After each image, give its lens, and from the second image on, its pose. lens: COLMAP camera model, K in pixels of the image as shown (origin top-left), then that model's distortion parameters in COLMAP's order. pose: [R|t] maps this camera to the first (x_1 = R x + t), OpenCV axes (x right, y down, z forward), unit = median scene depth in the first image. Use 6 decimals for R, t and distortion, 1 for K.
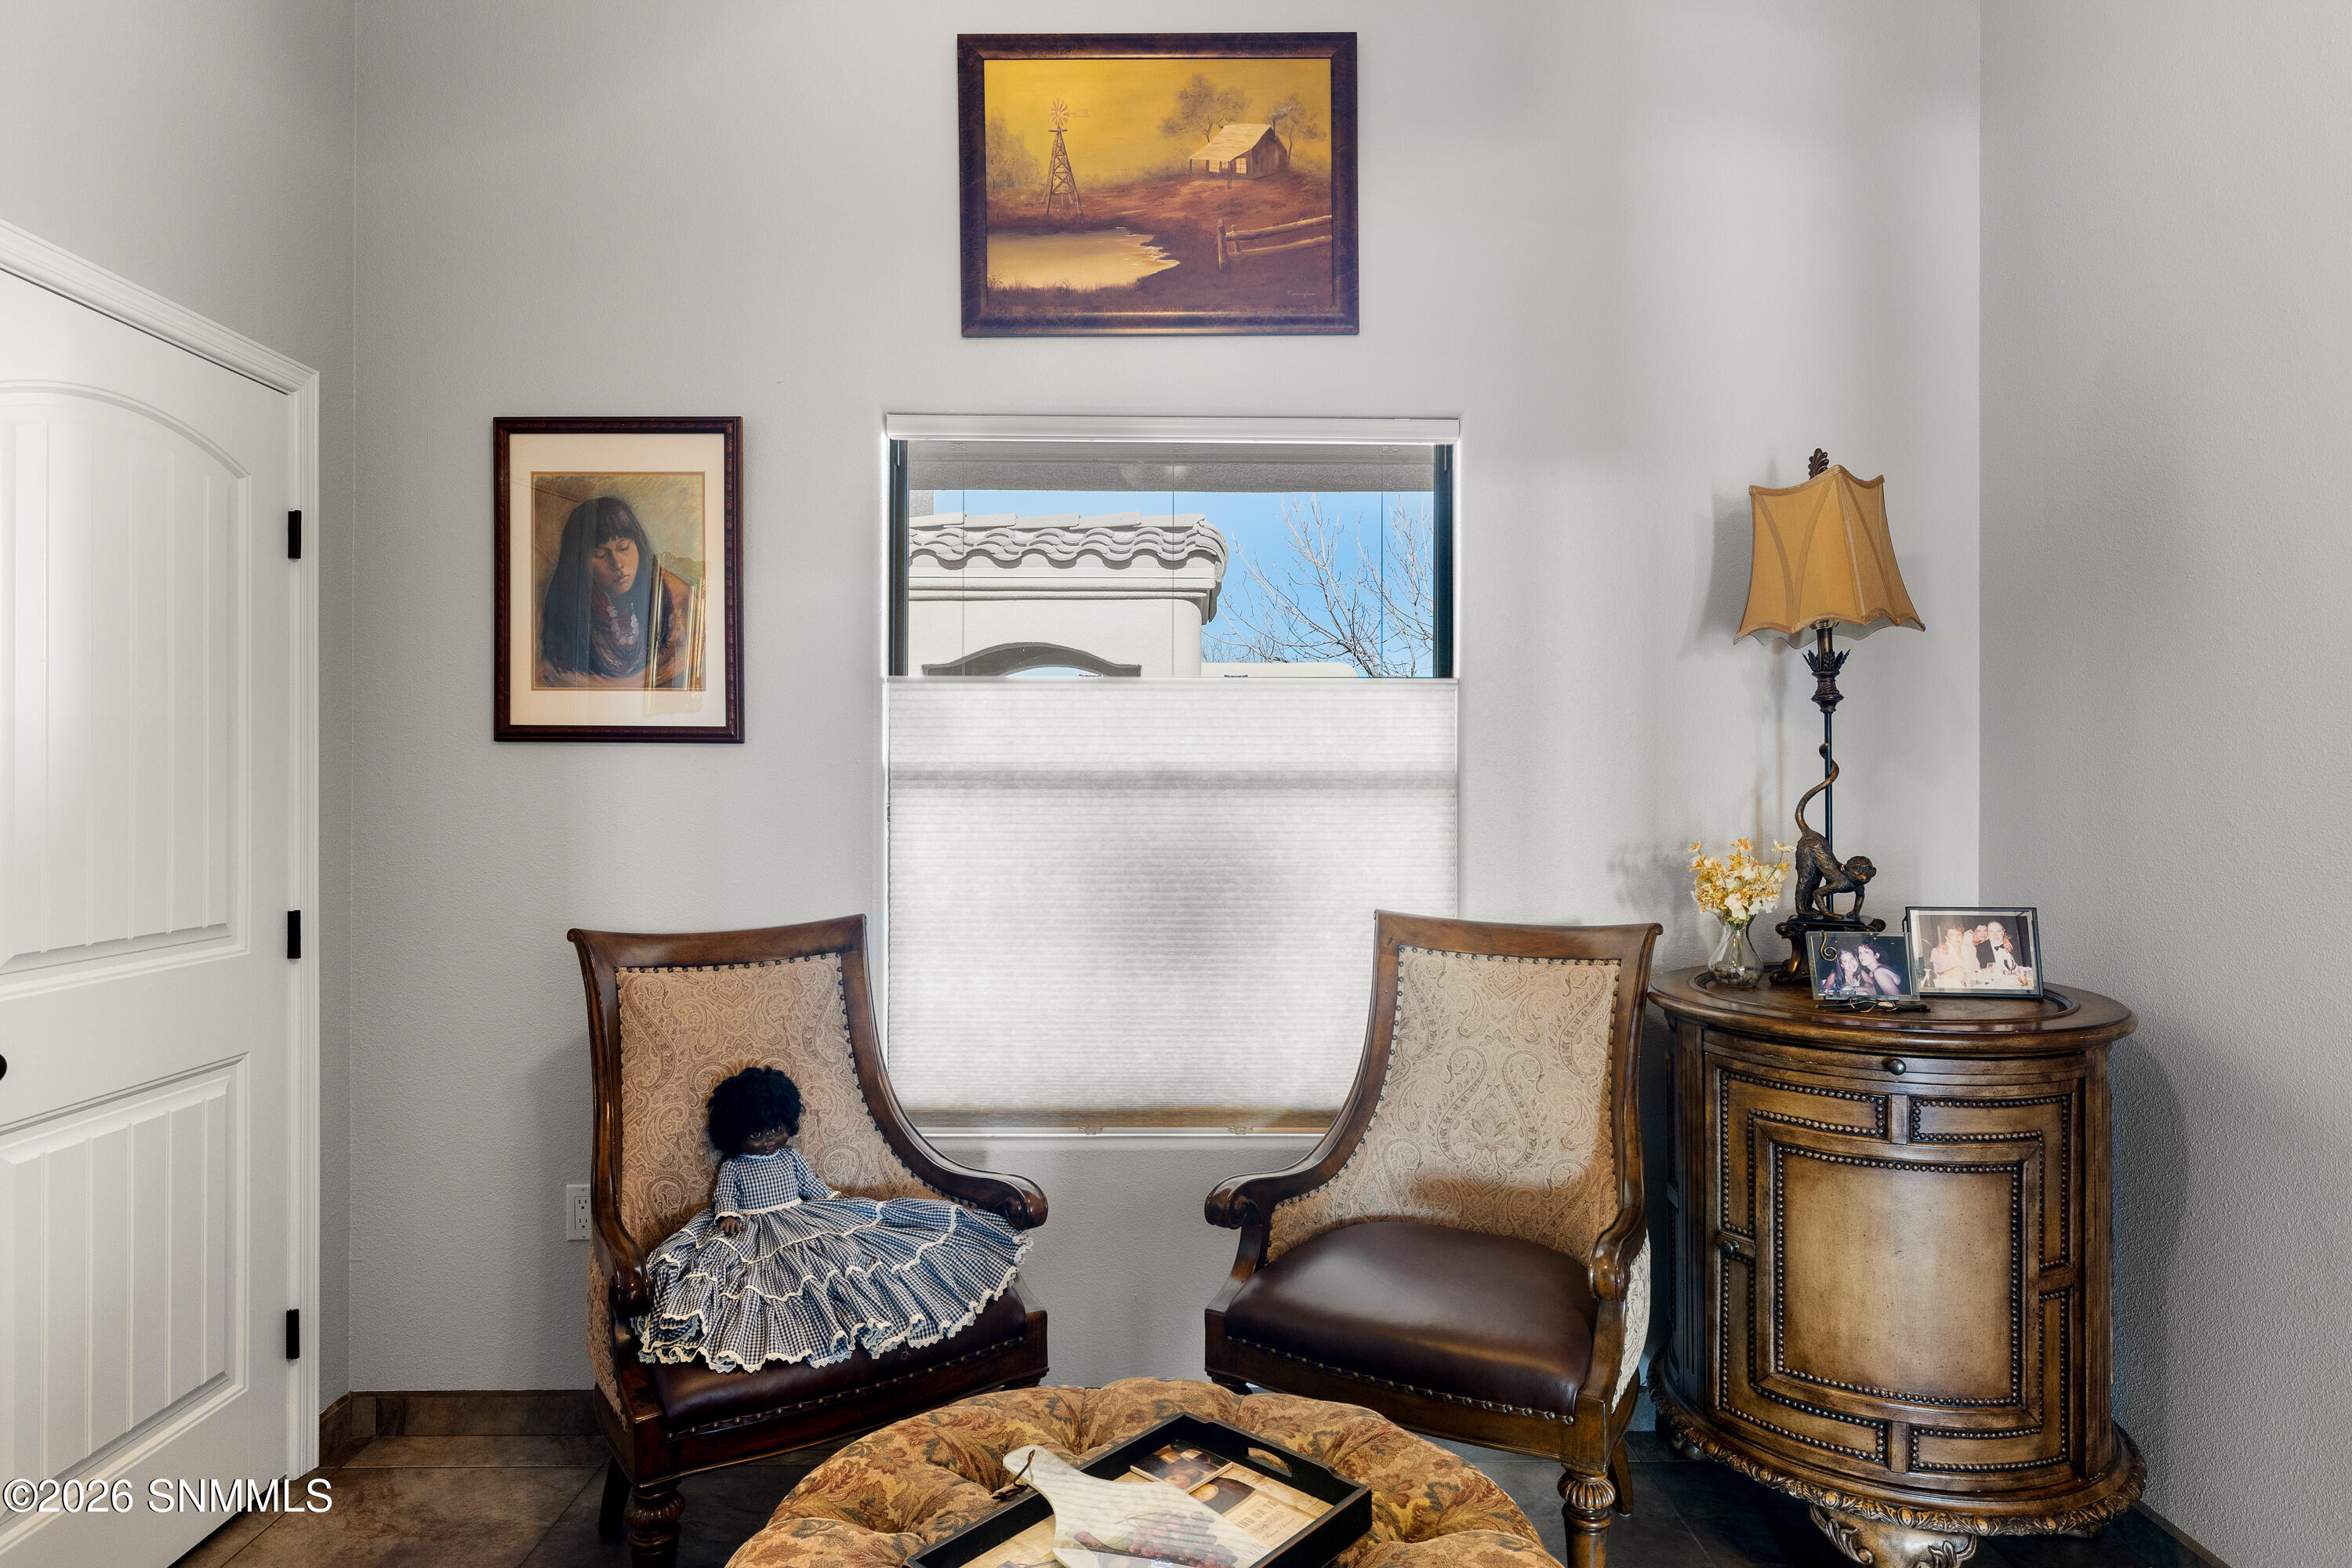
lens RADIAL K [[1332.3, 0, 1176.3], [0, 1332.3, 775.3], [0, 0, 1]] dist [0.001263, 0.001157]
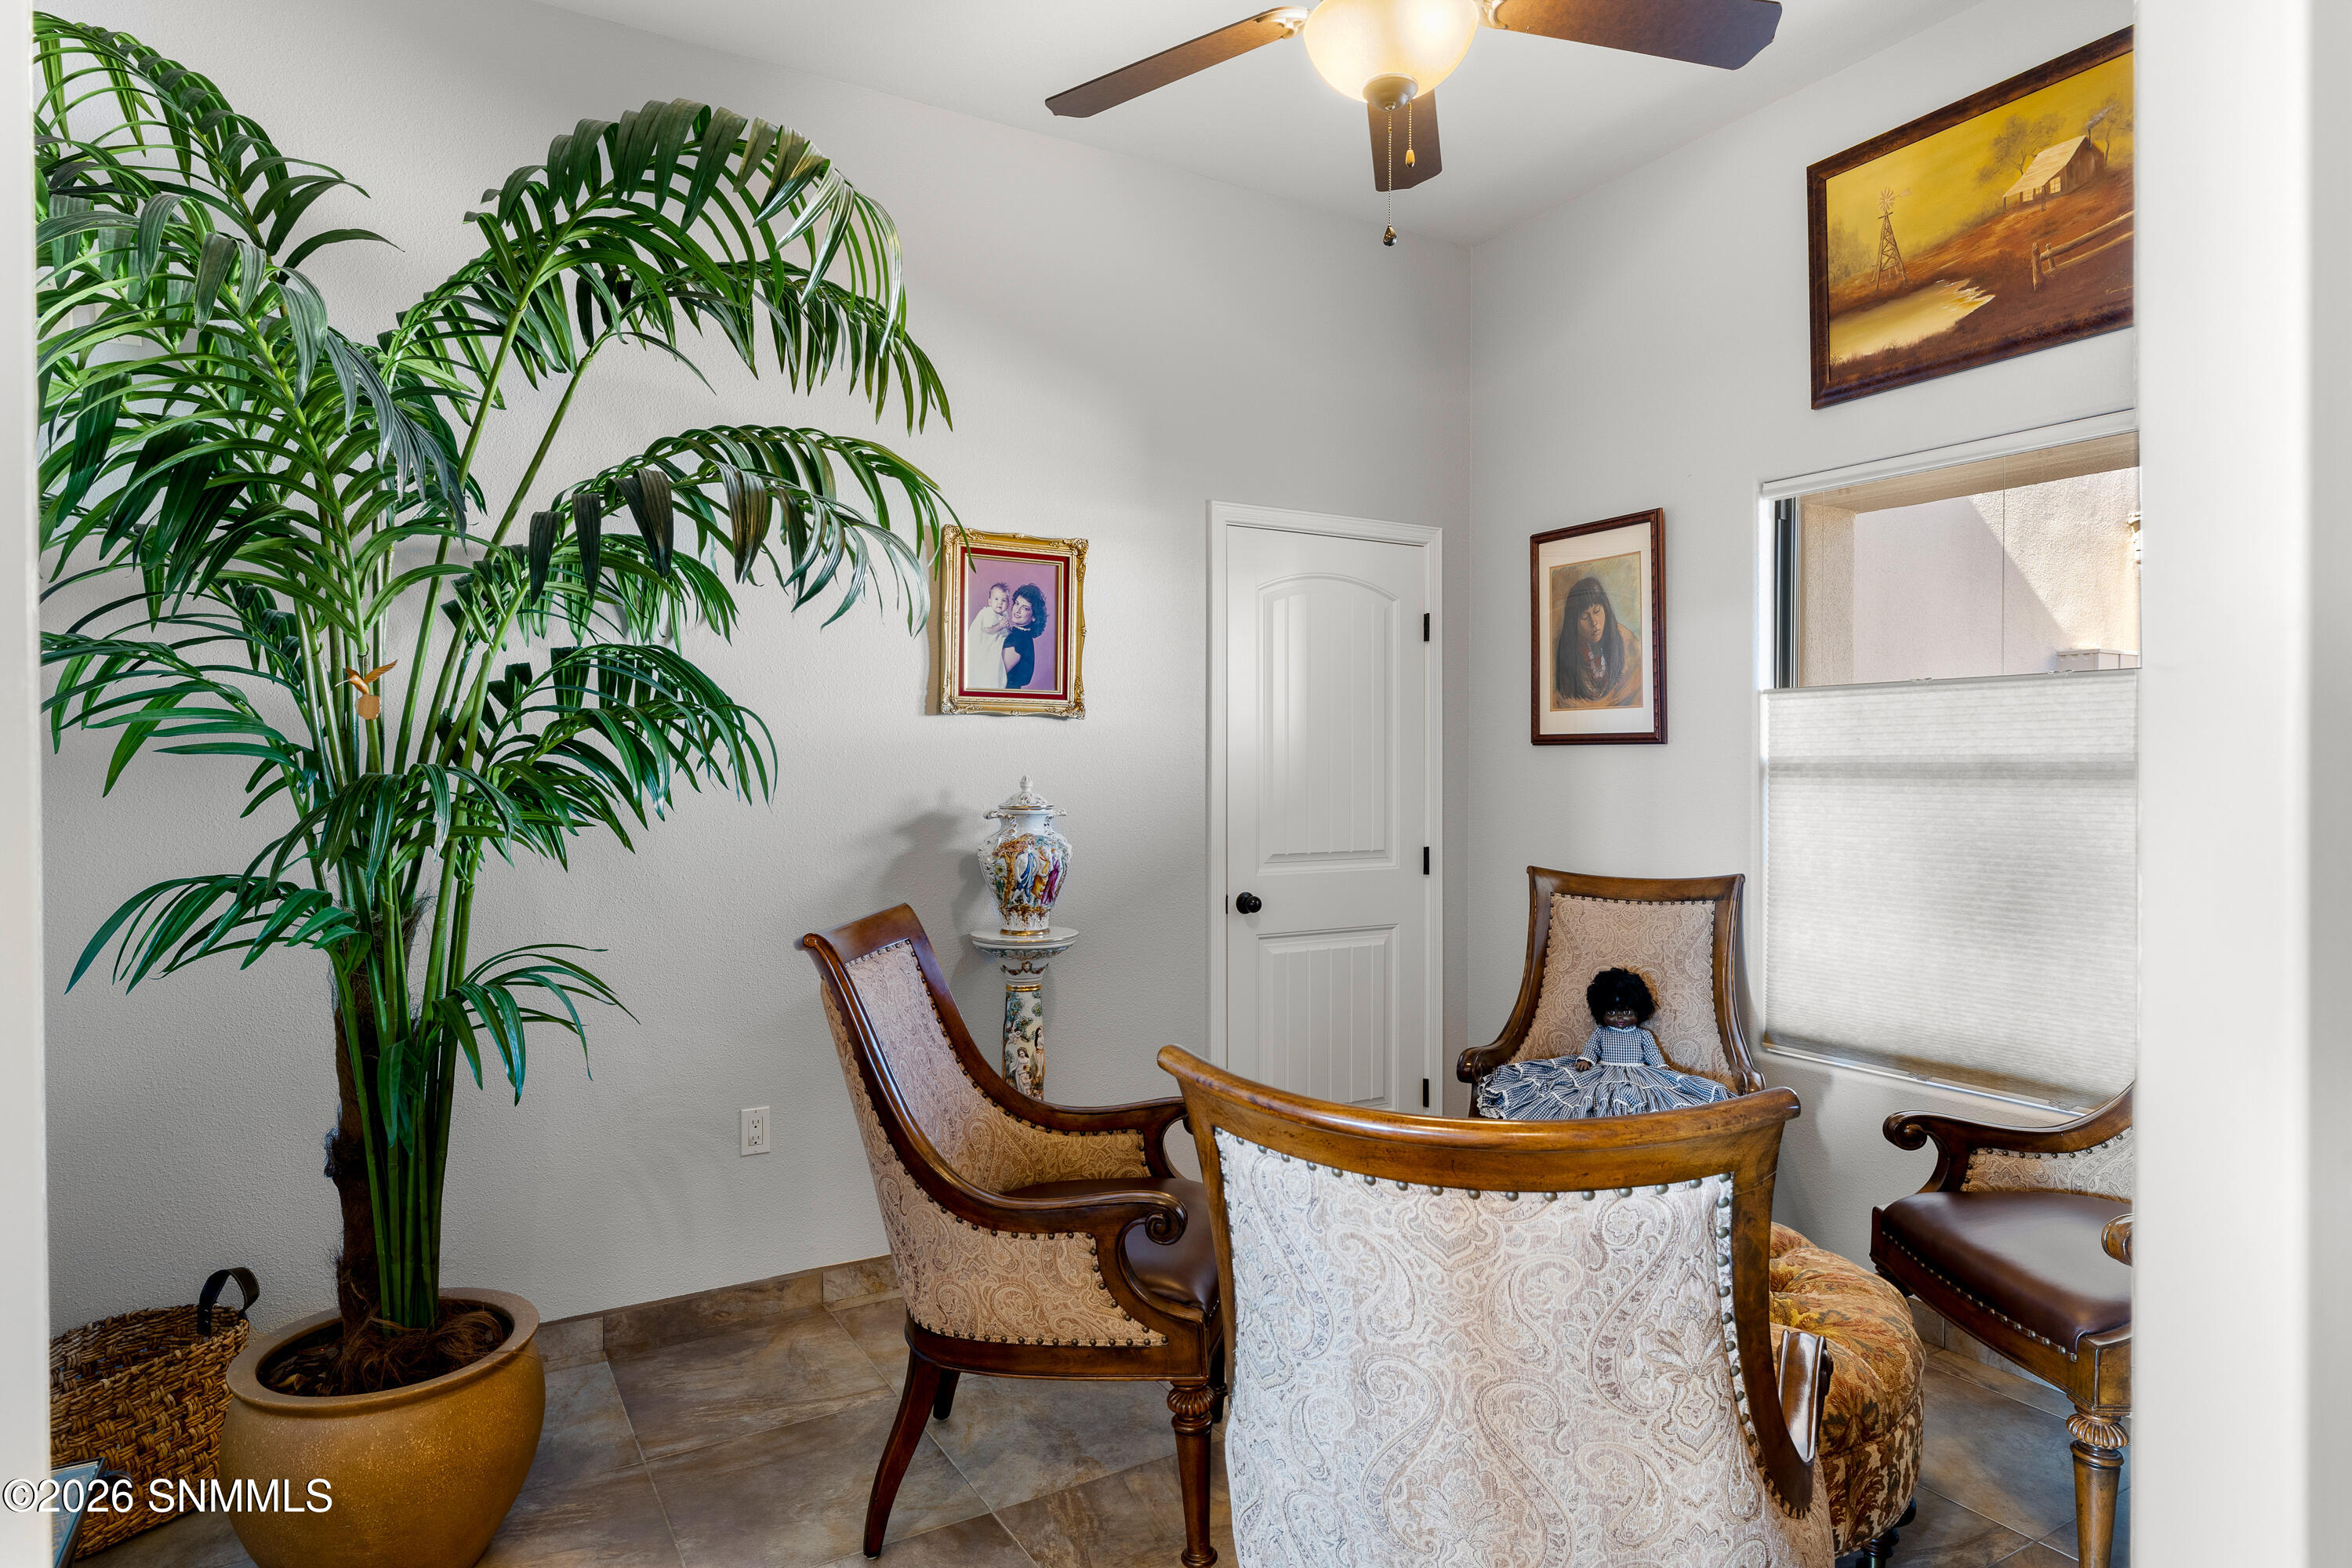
lens RADIAL K [[1332.3, 0, 1176.3], [0, 1332.3, 775.3], [0, 0, 1]] dist [0.001263, 0.001157]
pose [[0.502288, 0.003540, -0.864693, 0.611608], [0.002470, 0.999982, 0.005528, -0.000456], [0.864697, -0.004913, 0.502270, -0.128338]]
